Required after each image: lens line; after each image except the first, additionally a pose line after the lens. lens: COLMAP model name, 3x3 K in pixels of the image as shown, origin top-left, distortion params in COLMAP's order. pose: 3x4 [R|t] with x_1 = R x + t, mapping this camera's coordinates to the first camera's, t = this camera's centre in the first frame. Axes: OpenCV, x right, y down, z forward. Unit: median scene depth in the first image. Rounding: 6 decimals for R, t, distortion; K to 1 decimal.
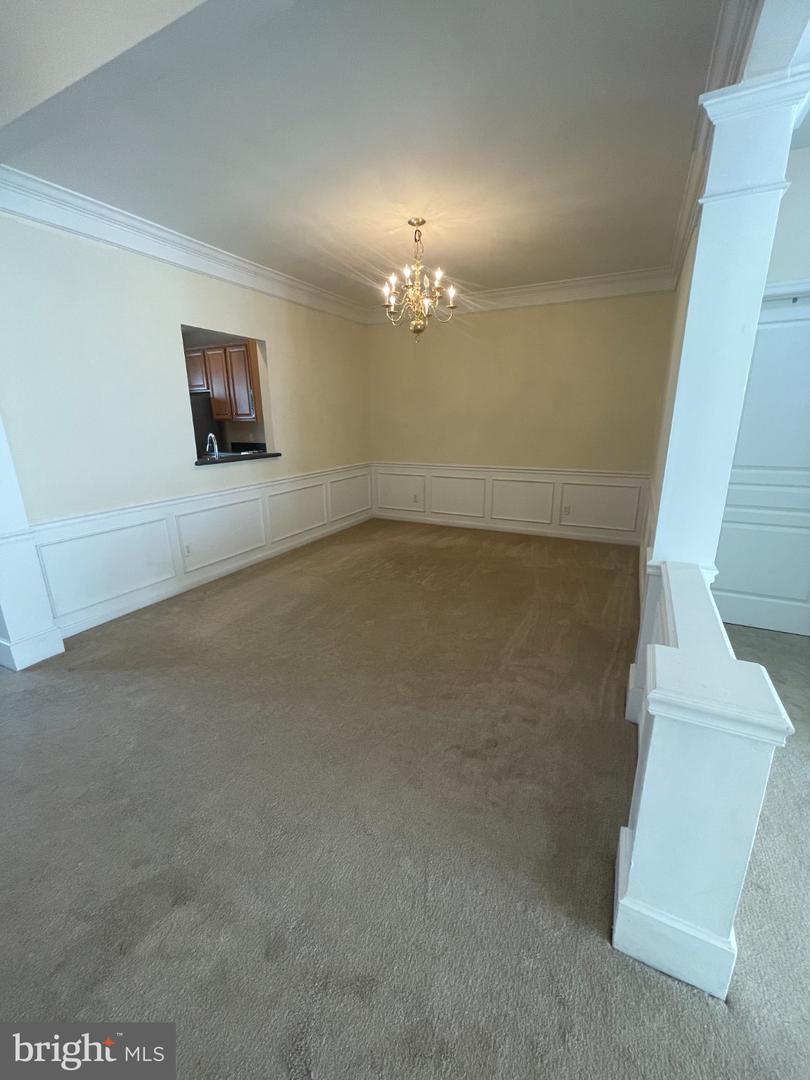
lens RADIAL K [[440.4, 0, 408.5], [0, 440.4, 537.6], [0, 0, 1]] dist [0.000102, 0.000186]
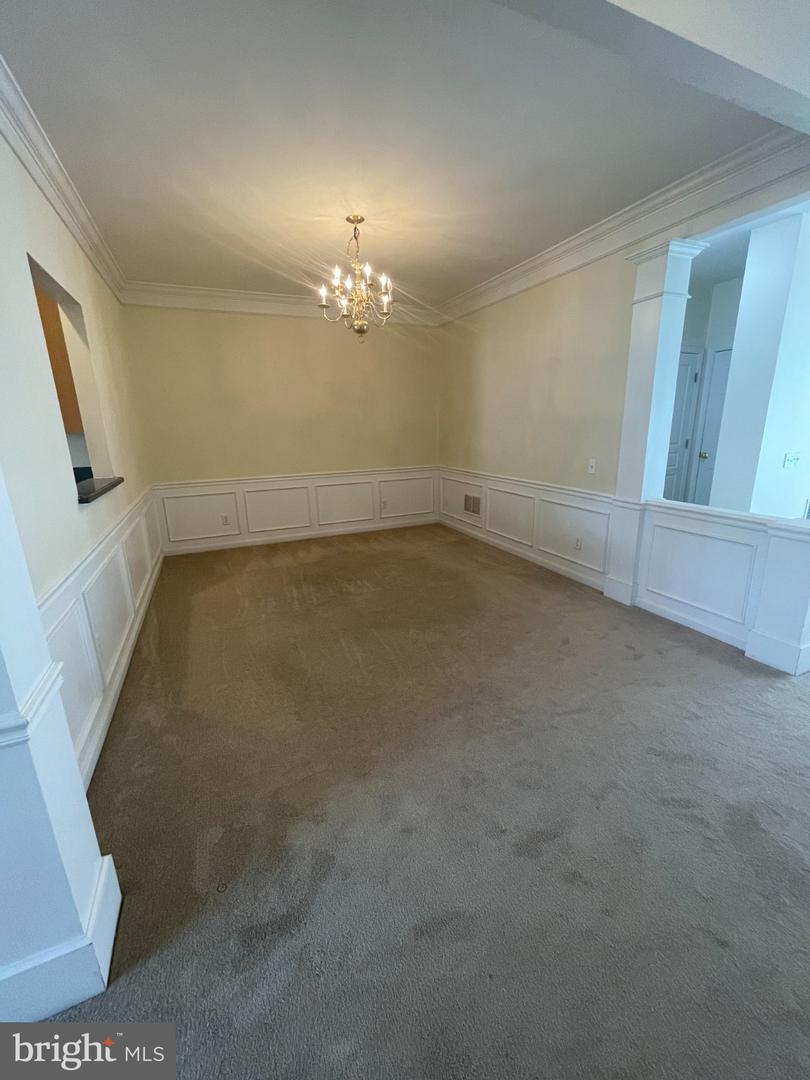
lens RADIAL K [[436.9, 0, 408.0], [0, 436.9, 537.5], [0, 0, 1]] dist [-0.006109, 0.000144]
pose [[0.631985, -0.200264, 0.748658, -0.577975], [0.222262, 0.972291, 0.072461, -0.058441], [-0.742425, 0.120604, 0.658984, 0.274840]]
